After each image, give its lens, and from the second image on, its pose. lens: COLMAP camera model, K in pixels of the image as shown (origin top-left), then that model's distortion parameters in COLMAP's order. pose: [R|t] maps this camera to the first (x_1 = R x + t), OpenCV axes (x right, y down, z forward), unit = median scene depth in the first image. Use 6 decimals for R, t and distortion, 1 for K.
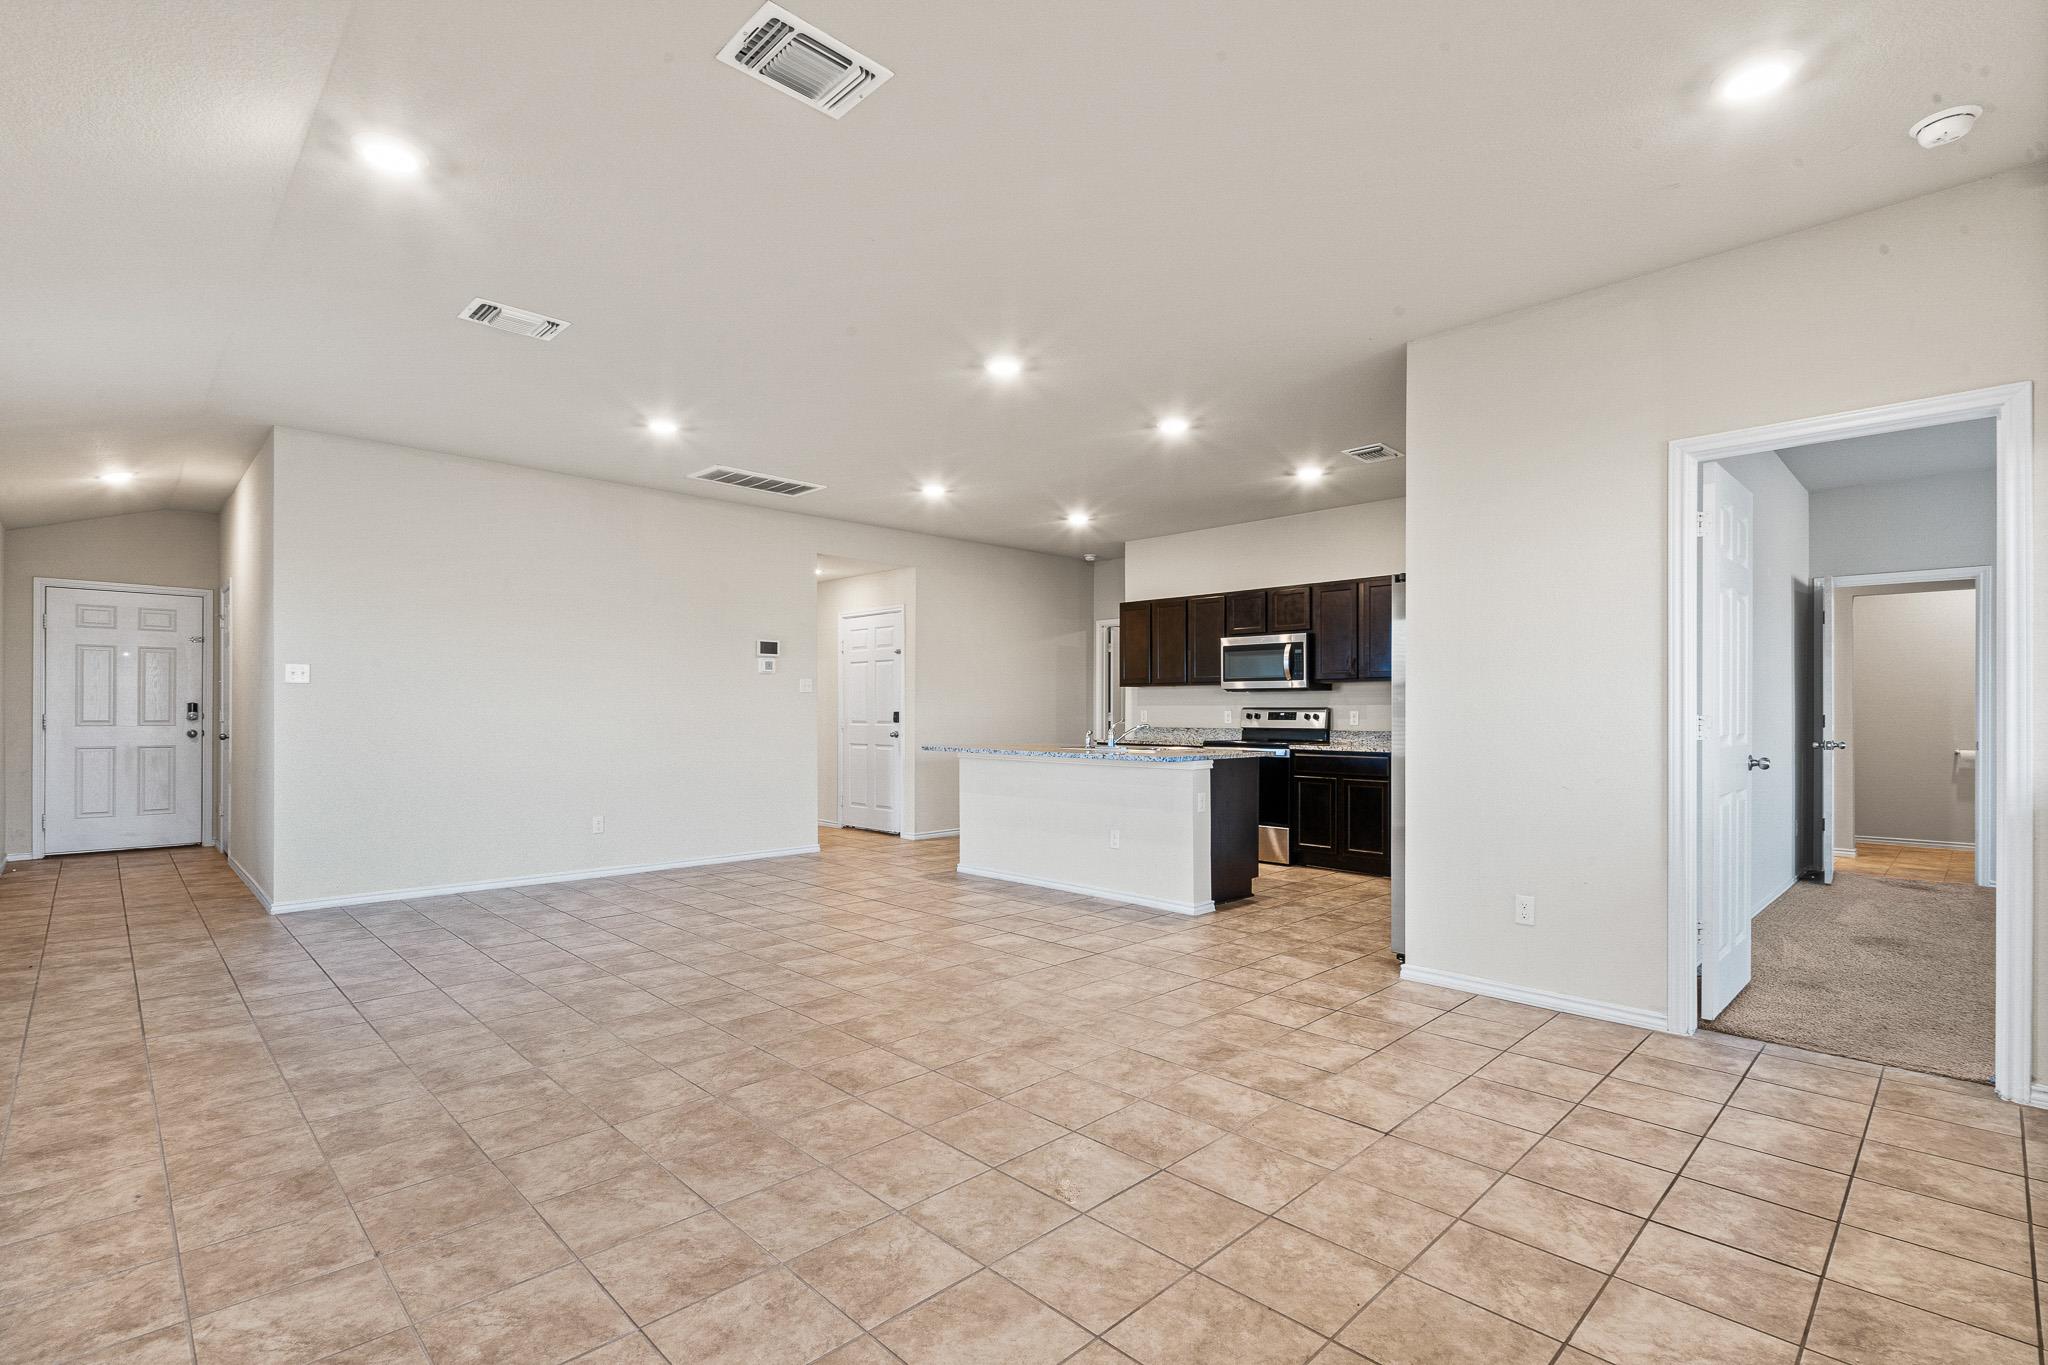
lens RADIAL K [[943.3, 0, 1006.4], [0, 943.3, 708.8], [0, 0, 1]] dist [-0.007821, 0.000464]
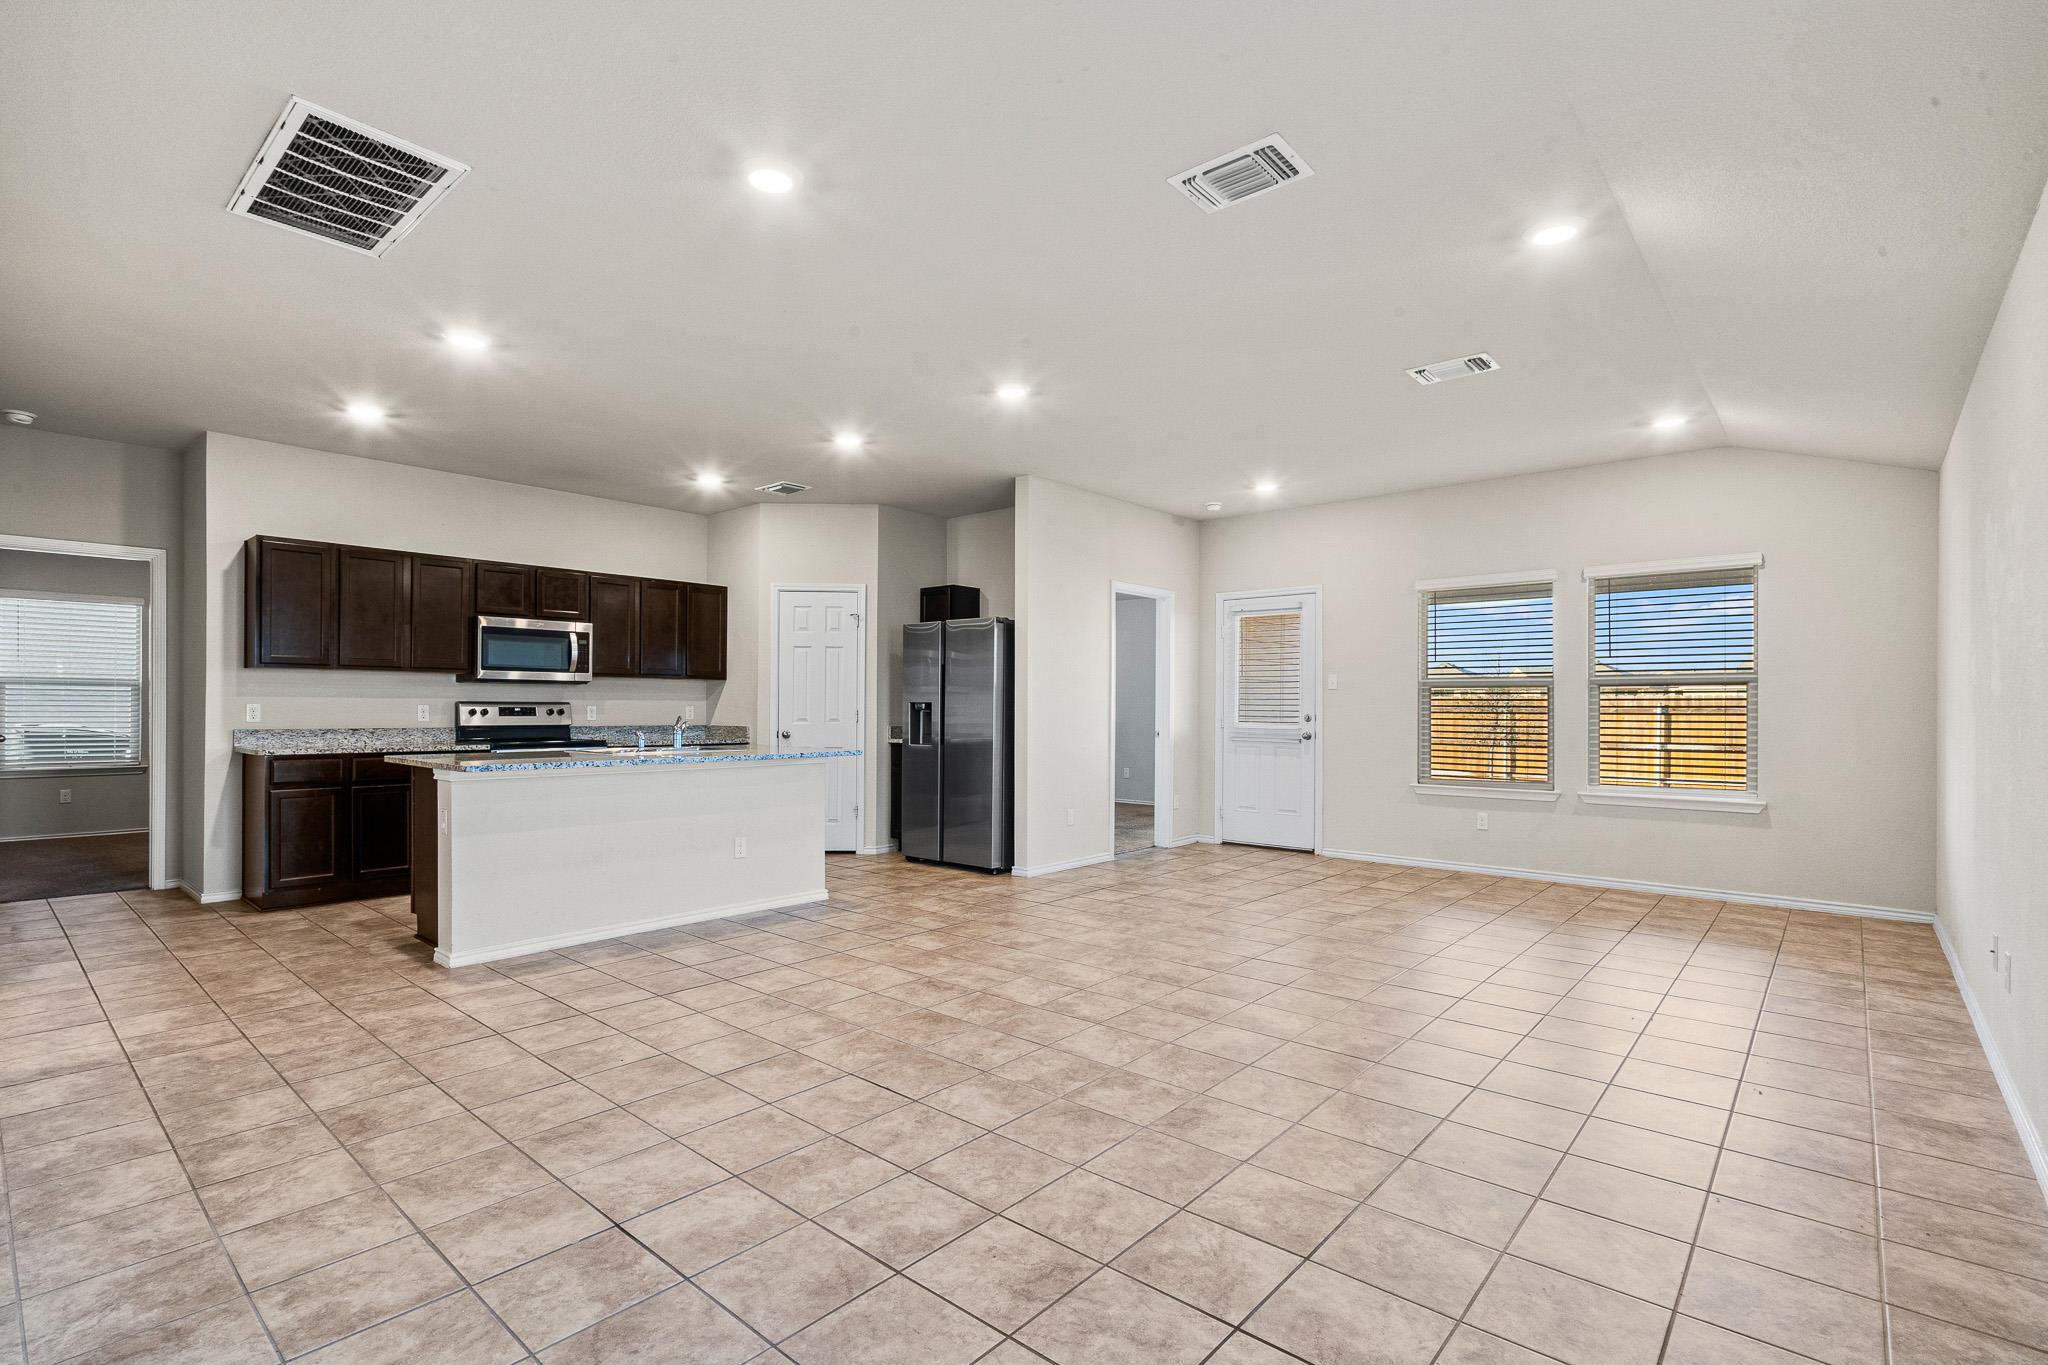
lens RADIAL K [[943.3, 0, 1006.4], [0, 943.3, 708.8], [0, 0, 1]] dist [-0.007821, 0.000464]
pose [[-0.073936, -0.003838, 0.997256, -0.644356], [-0.007432, 0.999967, 0.003298, -0.001247], [-0.997235, -0.007168, -0.073962, 0.641834]]
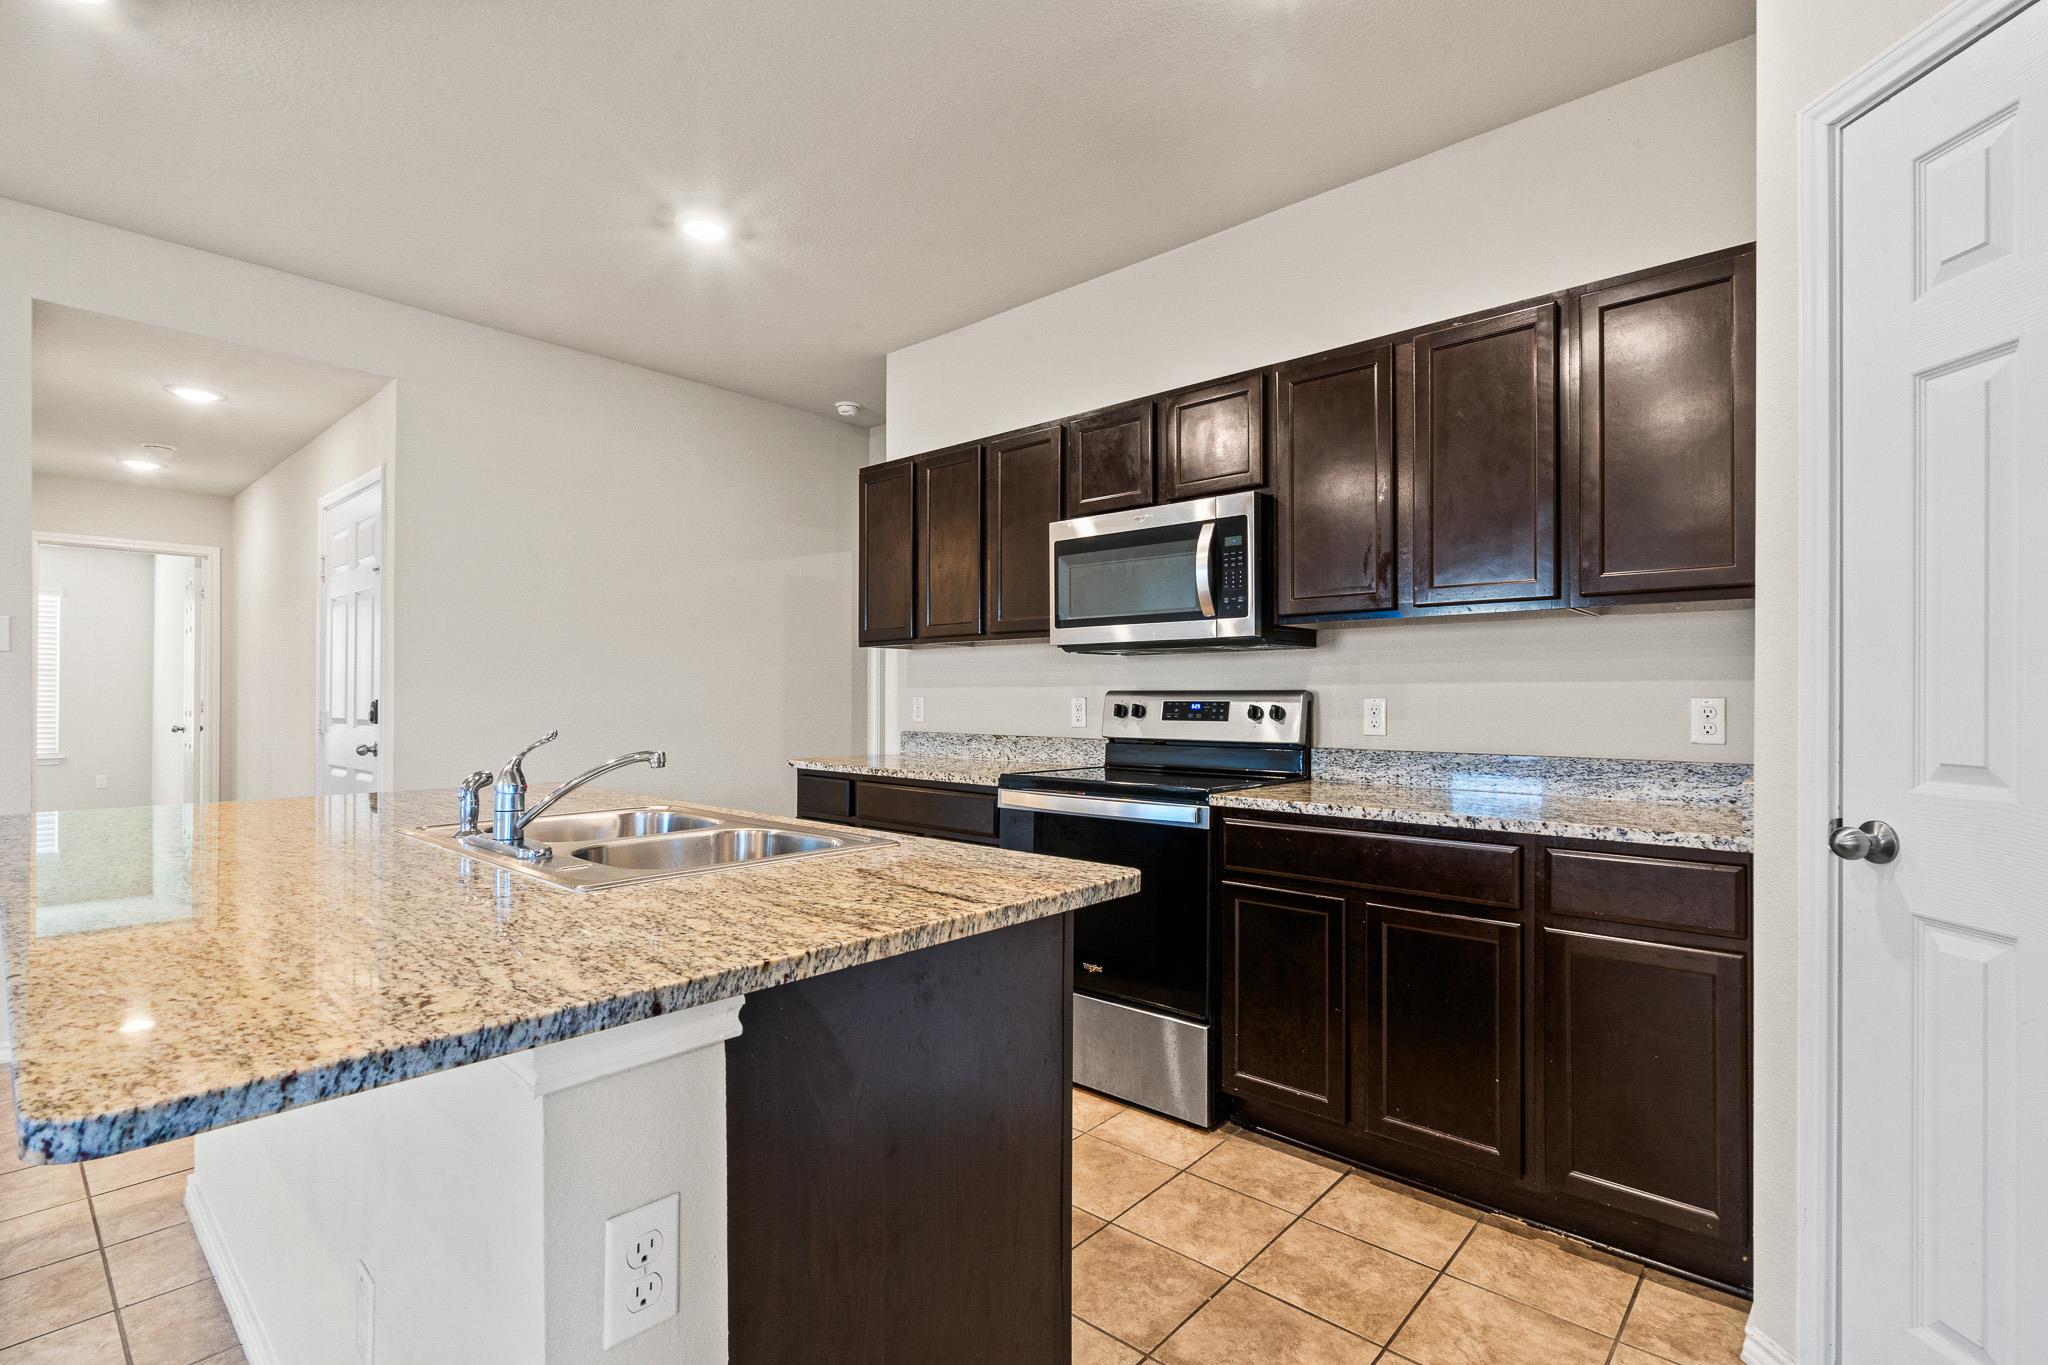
lens RADIAL K [[962.6, 0, 996.0], [0, 962.6, 697.5], [0, 0, 1]] dist [-0.002982, 0.000070]
pose [[0.998260, -0.000791, 0.058960, 0.188779], [0.000673, 0.999998, 0.002024, 0.000884], [-0.058962, -0.001981, 0.998258, 0.610444]]
